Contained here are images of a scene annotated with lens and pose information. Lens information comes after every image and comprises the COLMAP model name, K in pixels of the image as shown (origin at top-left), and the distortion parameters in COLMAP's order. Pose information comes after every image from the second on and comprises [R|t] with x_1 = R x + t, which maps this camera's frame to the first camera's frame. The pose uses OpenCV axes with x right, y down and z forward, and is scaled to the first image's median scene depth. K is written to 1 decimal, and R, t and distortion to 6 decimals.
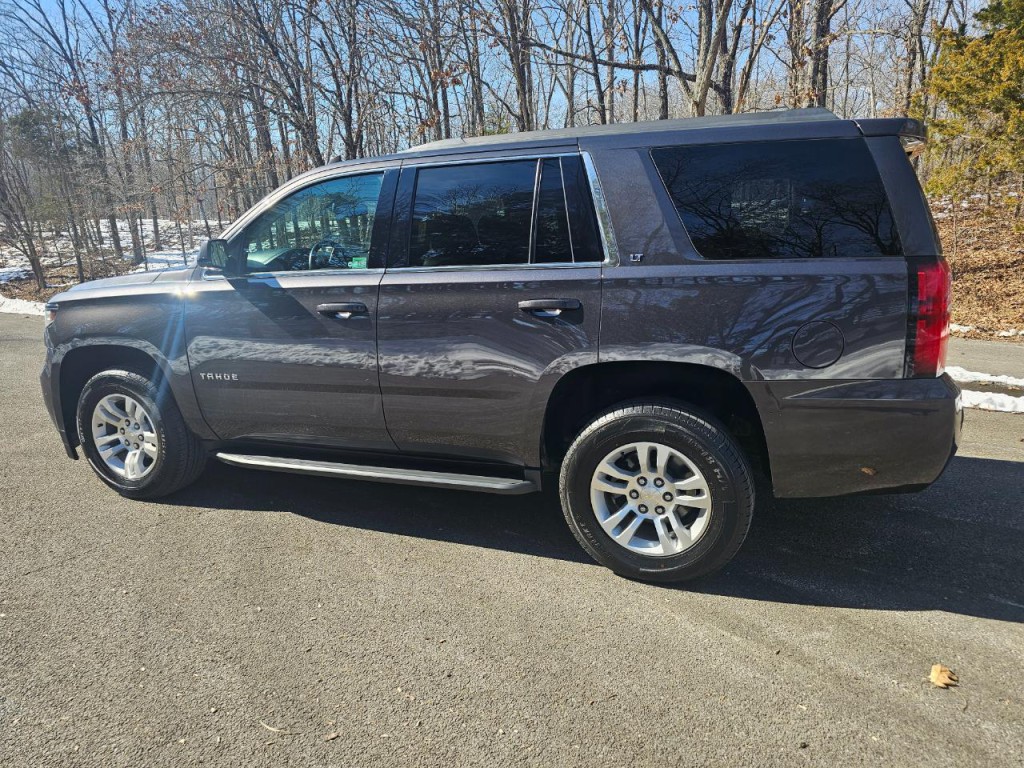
lens RADIAL K [[699.3, 0, 516.3], [0, 699.3, 386.0], [0, 0, 1]] dist [0.044412, -0.026196]
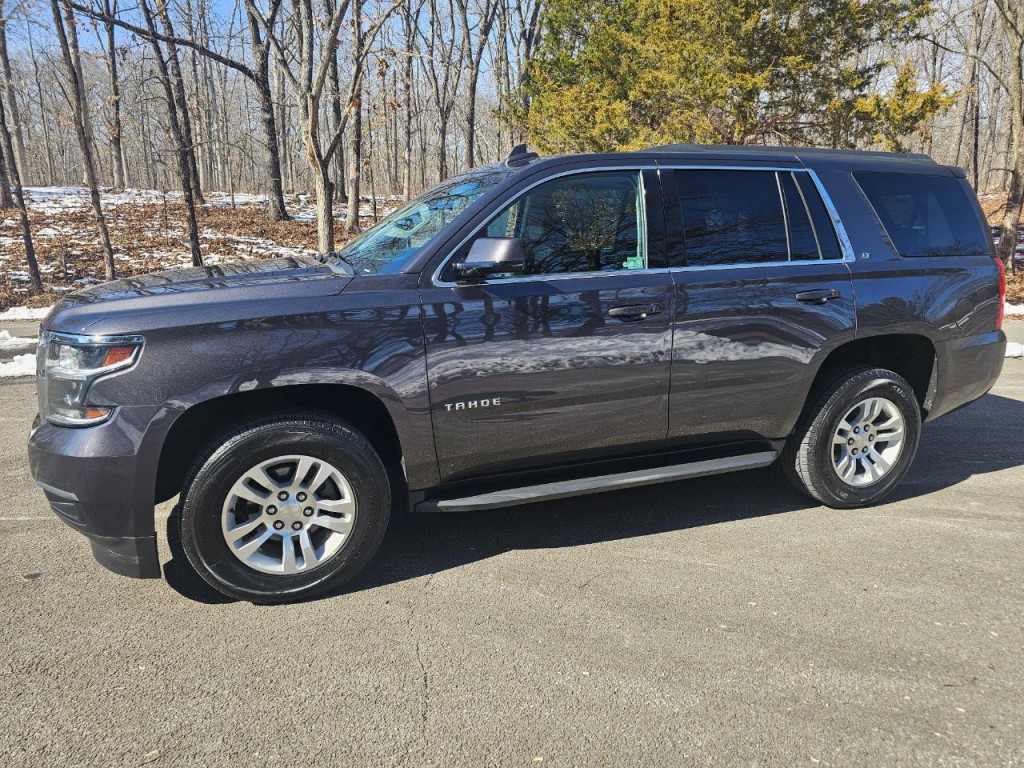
lens RADIAL K [[699.3, 0, 517.0], [0, 699.3, 383.1], [0, 0, 1]] dist [0.044412, -0.026196]
pose [[0.739470, -0.119957, 0.662416, -1.112136], [0.124459, 0.991394, 0.040595, -0.077939], [-0.661585, 0.052424, 0.748035, 0.434333]]
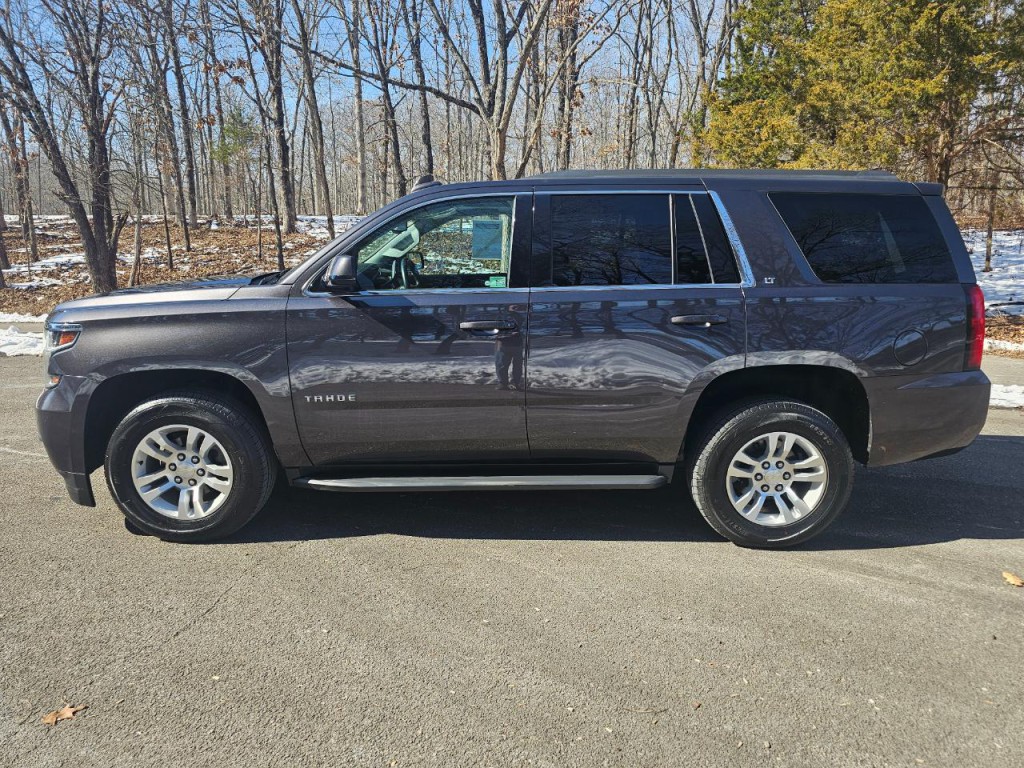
lens RADIAL K [[699.3, 0, 502.0], [0, 699.3, 382.5], [0, 0, 1]] dist [0.044412, -0.026196]
pose [[0.928390, -0.038963, 0.369559, -0.673606], [0.050438, 0.998497, -0.021434, -0.002885], [-0.368169, 0.038539, 0.928960, 0.037727]]
